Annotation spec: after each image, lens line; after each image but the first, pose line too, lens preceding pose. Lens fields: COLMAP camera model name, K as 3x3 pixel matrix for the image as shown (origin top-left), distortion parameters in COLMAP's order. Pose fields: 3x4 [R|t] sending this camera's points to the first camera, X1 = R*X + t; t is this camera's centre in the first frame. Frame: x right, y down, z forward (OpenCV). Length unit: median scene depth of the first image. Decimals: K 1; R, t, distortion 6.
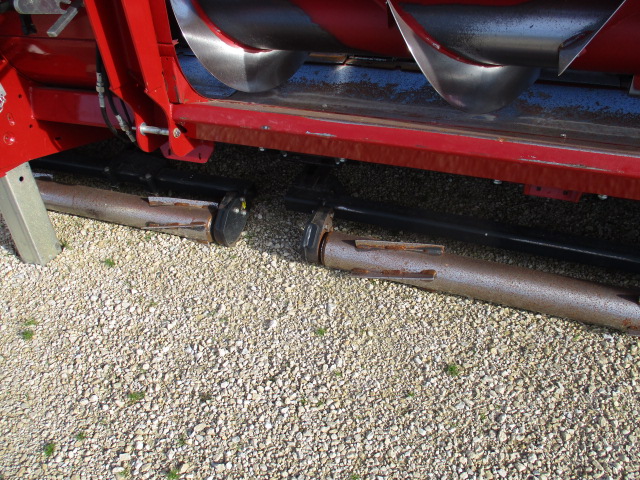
lens RADIAL K [[535.1, 0, 316.8], [0, 535.1, 235.6], [0, 0, 1]] dist [-0.048141, 0.017885]
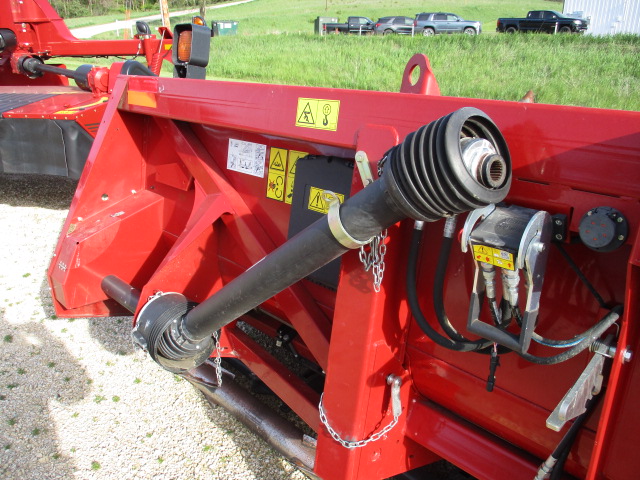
lens RADIAL K [[535.1, 0, 316.8], [0, 535.1, 235.6], [0, 0, 1]] dist [-0.048141, 0.017885]
pose [[0.900286, 0.238568, -0.364102, -0.478034], [-0.359527, 0.879083, -0.312976, -0.206118], [0.245410, 0.412672, 0.877198, 0.097013]]
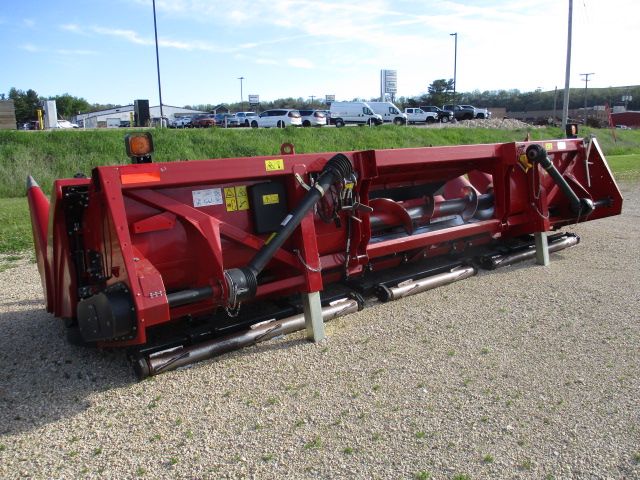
lens RADIAL K [[533.8, 0, 300.3], [0, 533.8, 239.8], [0, 0, 1]] dist [-0.072015, 0.012050]
pose [[0.516205, -0.083360, 0.852399, -2.854715], [0.559094, 0.786738, -0.261644, 0.299198], [-0.648804, 0.611633, 0.452724, -0.170032]]
